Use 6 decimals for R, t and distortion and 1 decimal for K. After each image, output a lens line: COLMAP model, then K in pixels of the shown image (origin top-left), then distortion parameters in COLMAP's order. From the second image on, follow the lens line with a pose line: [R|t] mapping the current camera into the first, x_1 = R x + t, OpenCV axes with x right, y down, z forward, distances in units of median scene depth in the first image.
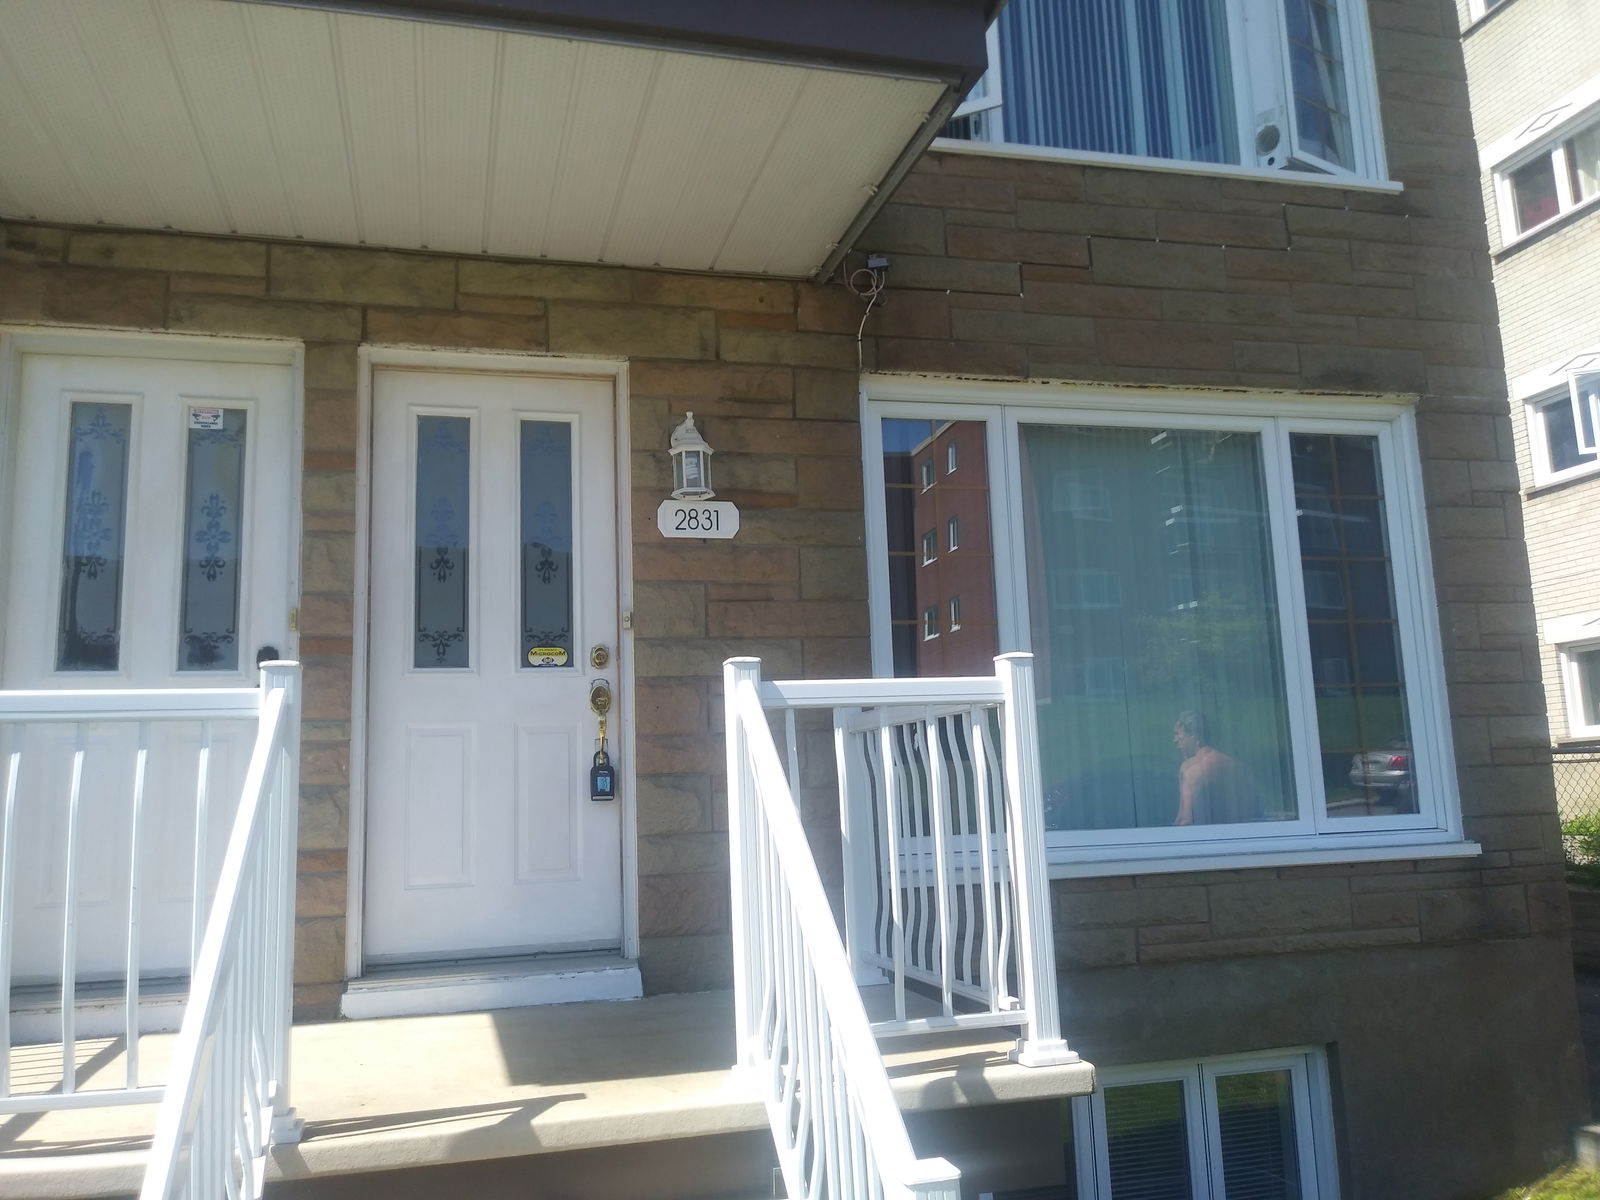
lens RADIAL K [[1259.6, 0, 800.0], [0, 1259.6, 600.0], [0, 0, 1]] dist [0.030513, -0.065032]
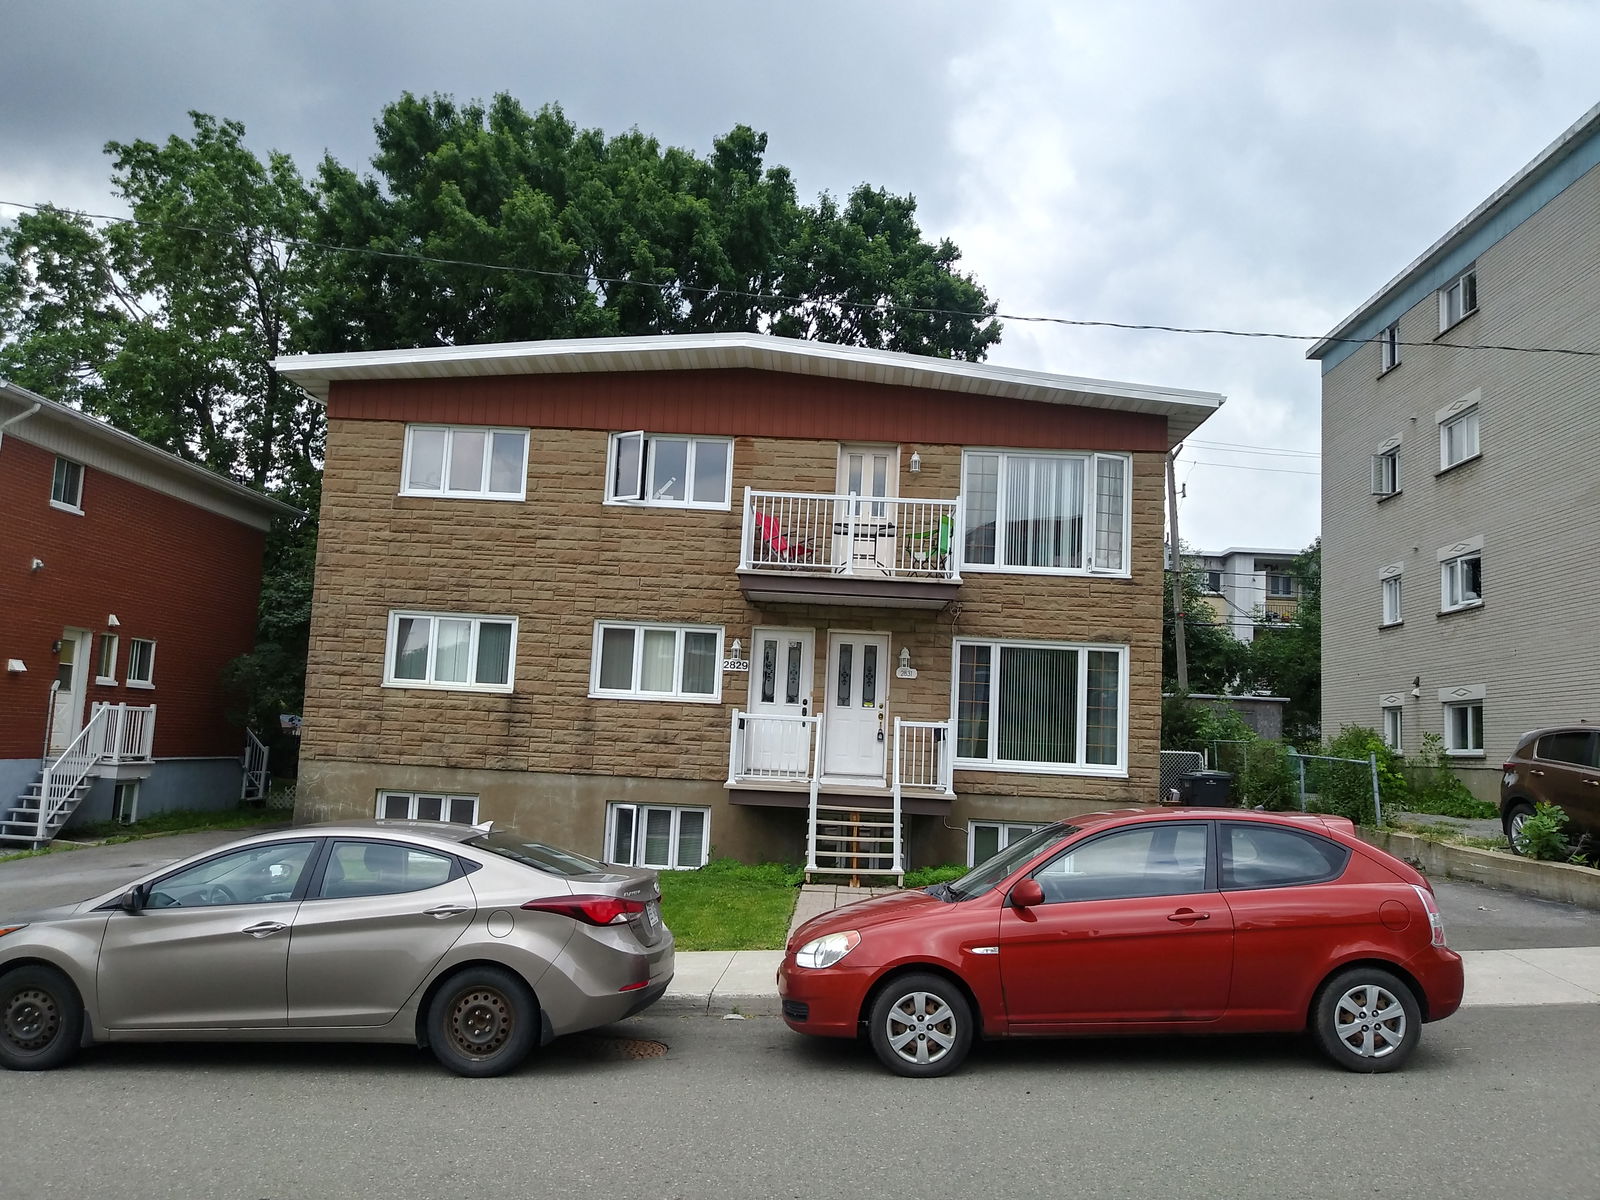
lens RADIAL K [[1259.6, 0, 800.0], [0, 1259.6, 600.0], [0, 0, 1]] dist [0.030513, -0.065032]
pose [[0.952794, 0.049446, -0.299564, 0.783327], [-0.038098, 0.998322, 0.043606, -0.458591], [0.301218, -0.030134, 0.953079, -2.904871]]
